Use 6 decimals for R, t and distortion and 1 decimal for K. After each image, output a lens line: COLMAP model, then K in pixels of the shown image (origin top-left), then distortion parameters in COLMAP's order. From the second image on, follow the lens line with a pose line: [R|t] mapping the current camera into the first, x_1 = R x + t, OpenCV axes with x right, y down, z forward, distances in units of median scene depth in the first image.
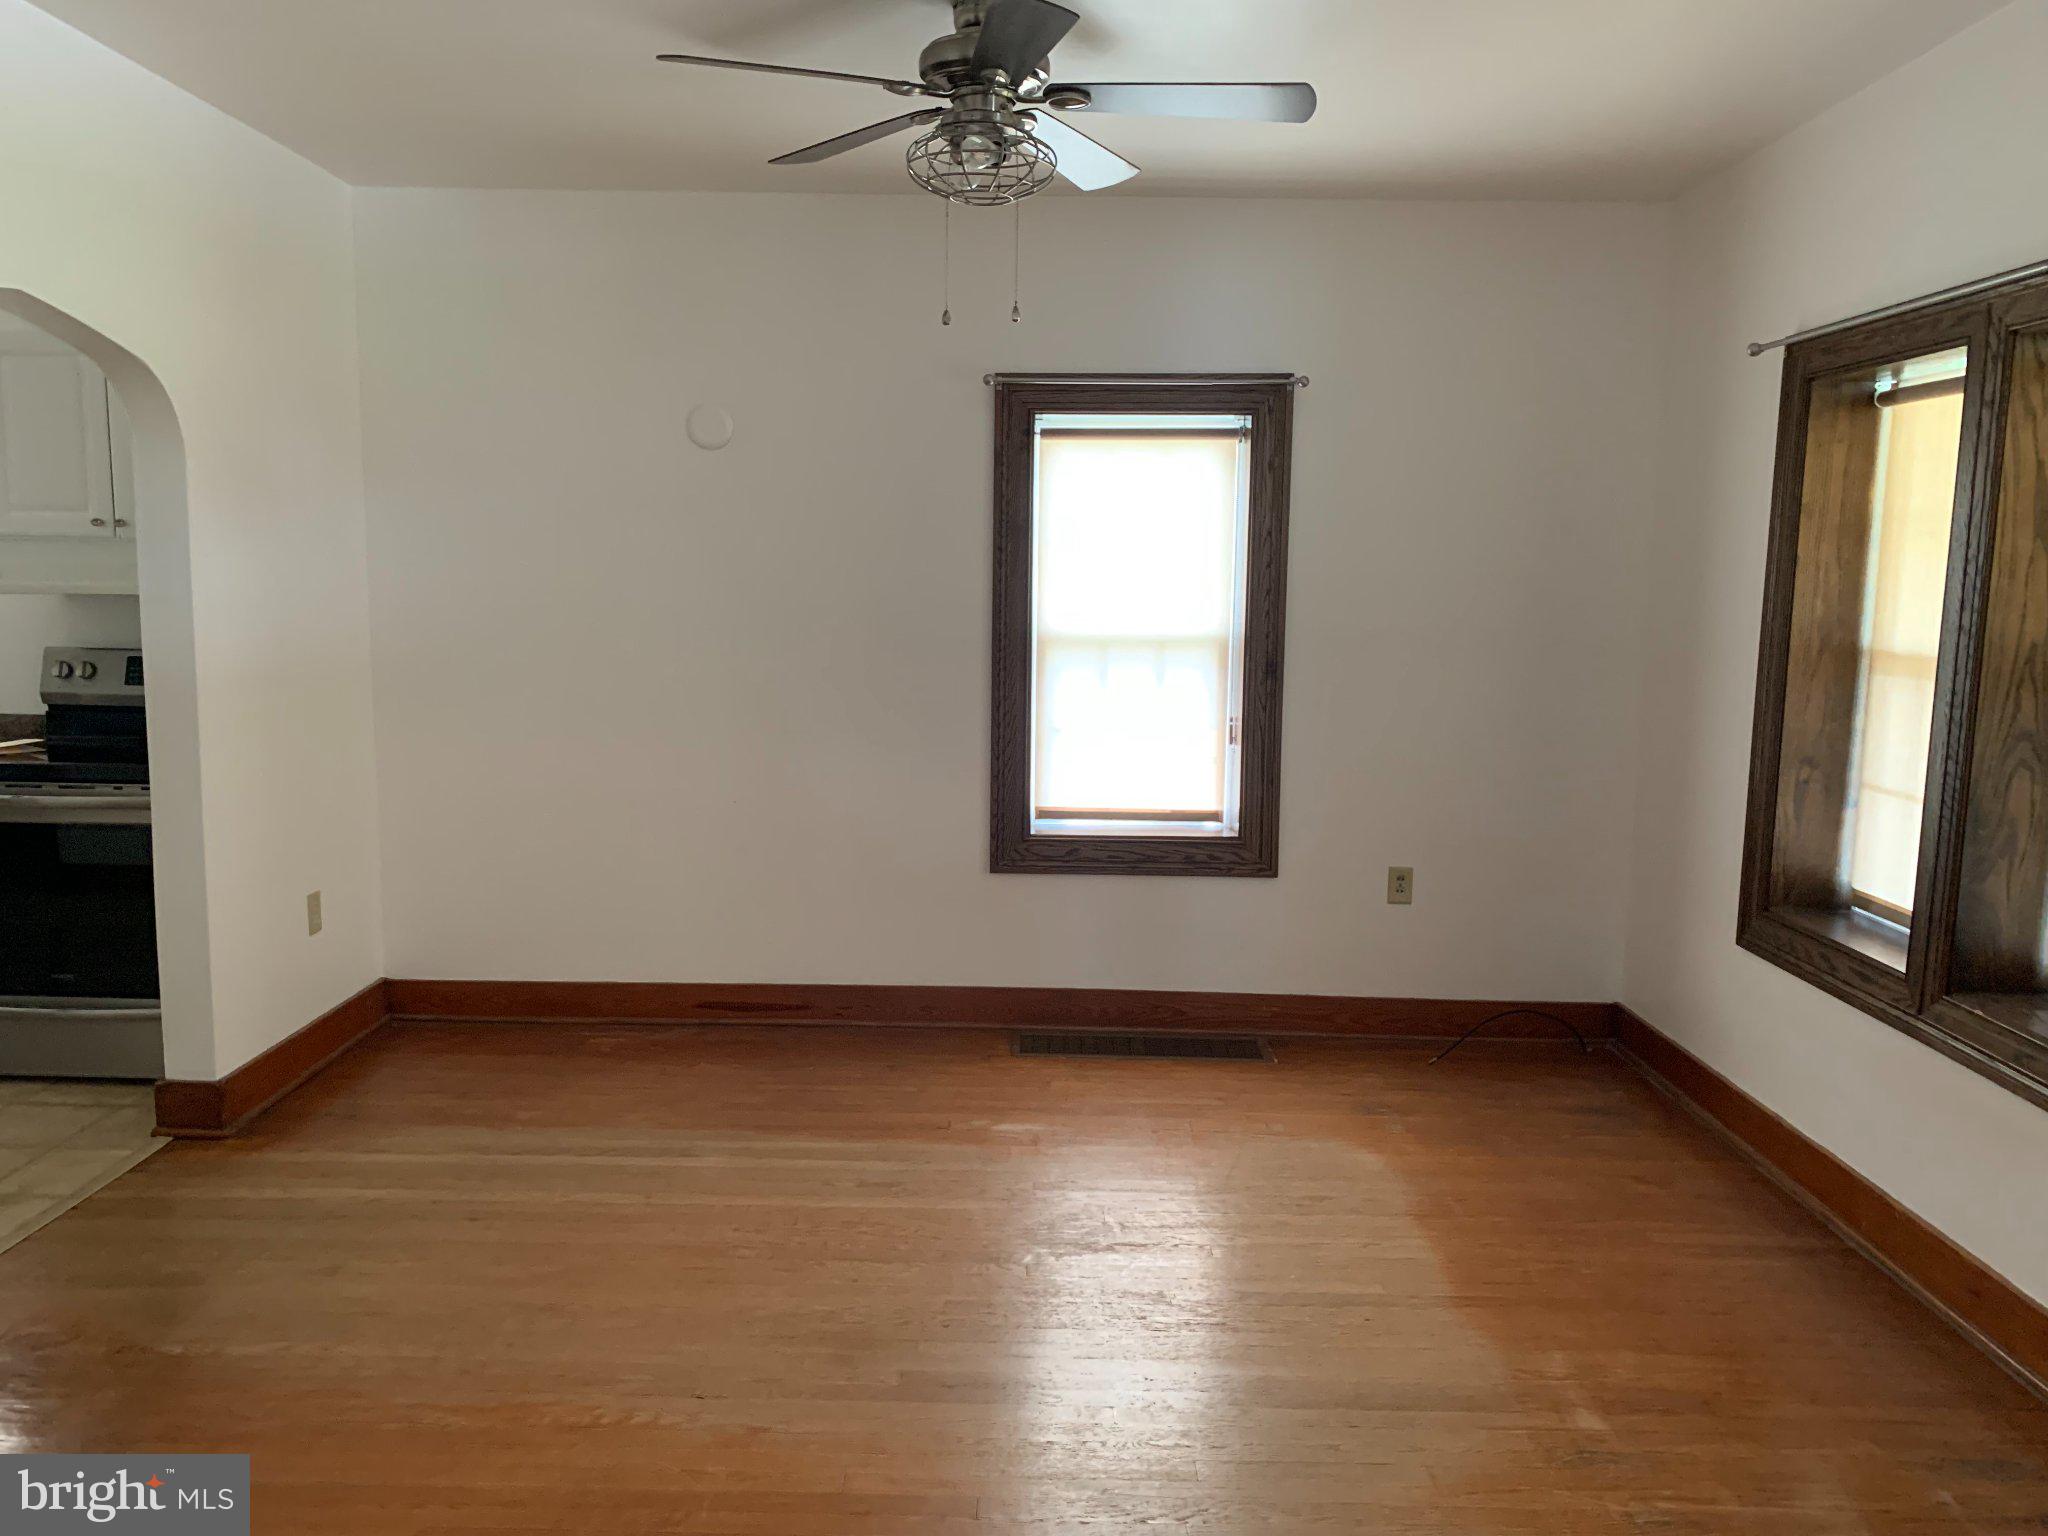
lens RADIAL K [[1555.8, 0, 1001.9], [0, 1555.8, 762.8], [0, 0, 1]] dist [0.087340, -0.111278]
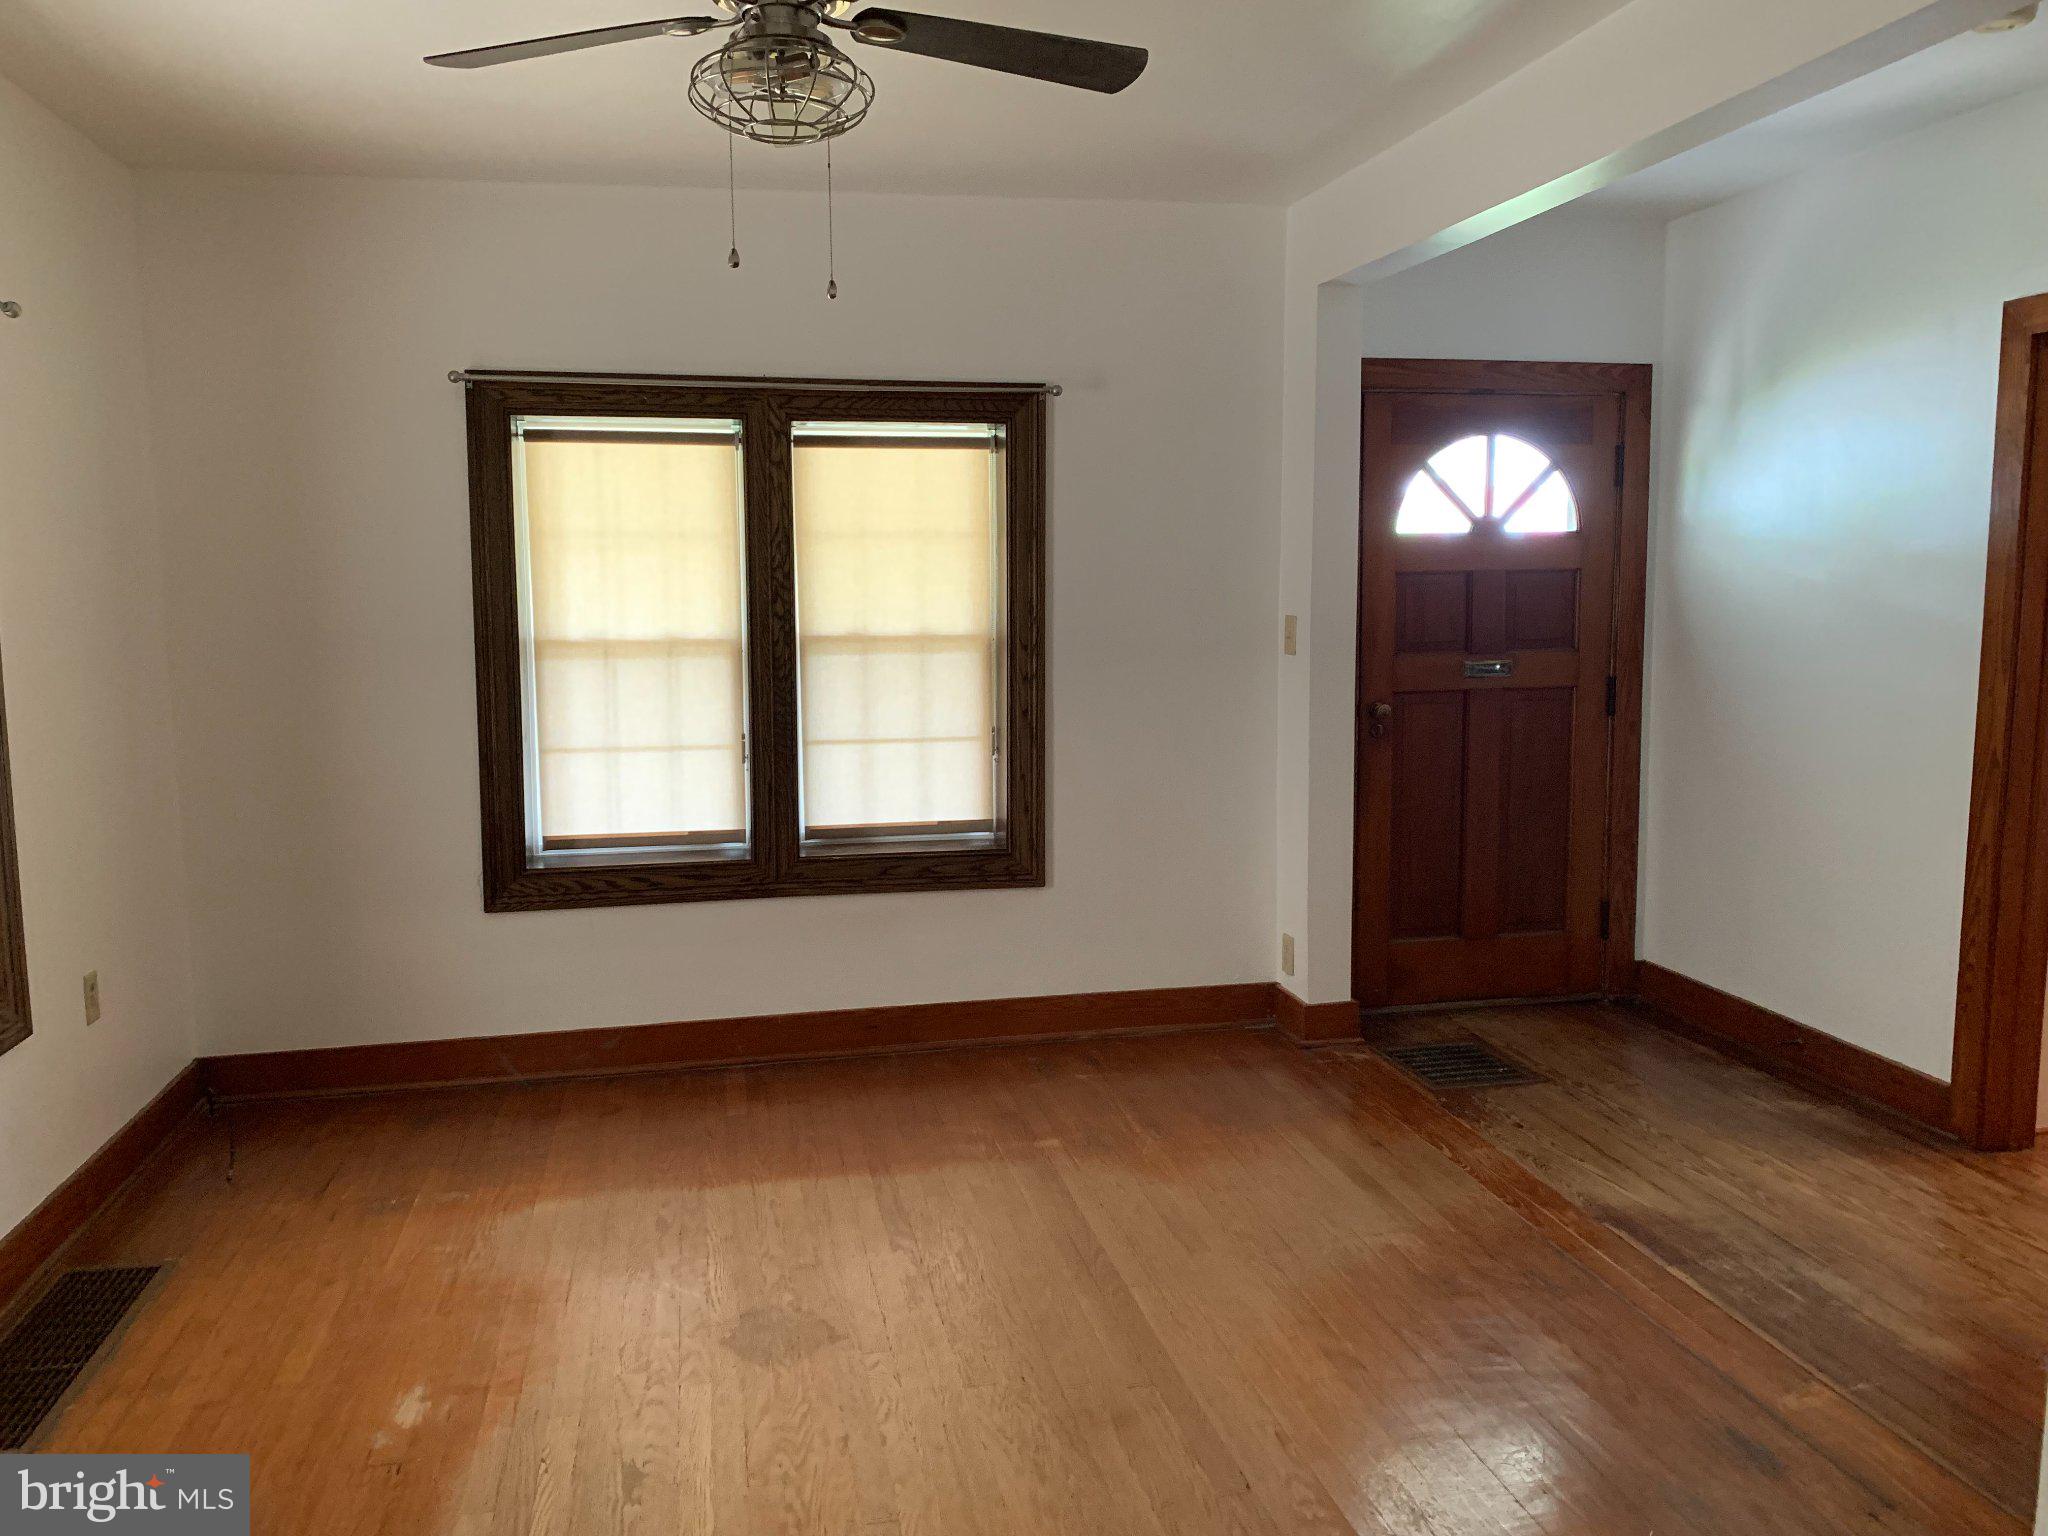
lens RADIAL K [[1564.9, 0, 1005.8], [0, 1564.9, 766.5], [0, 0, 1]] dist [0.062069, -0.076637]
pose [[-0.210129, -0.128116, 0.969243, -0.819127], [0.127088, 0.979386, 0.157009, -0.138058], [-0.969378, 0.156172, -0.189516, 1.018479]]
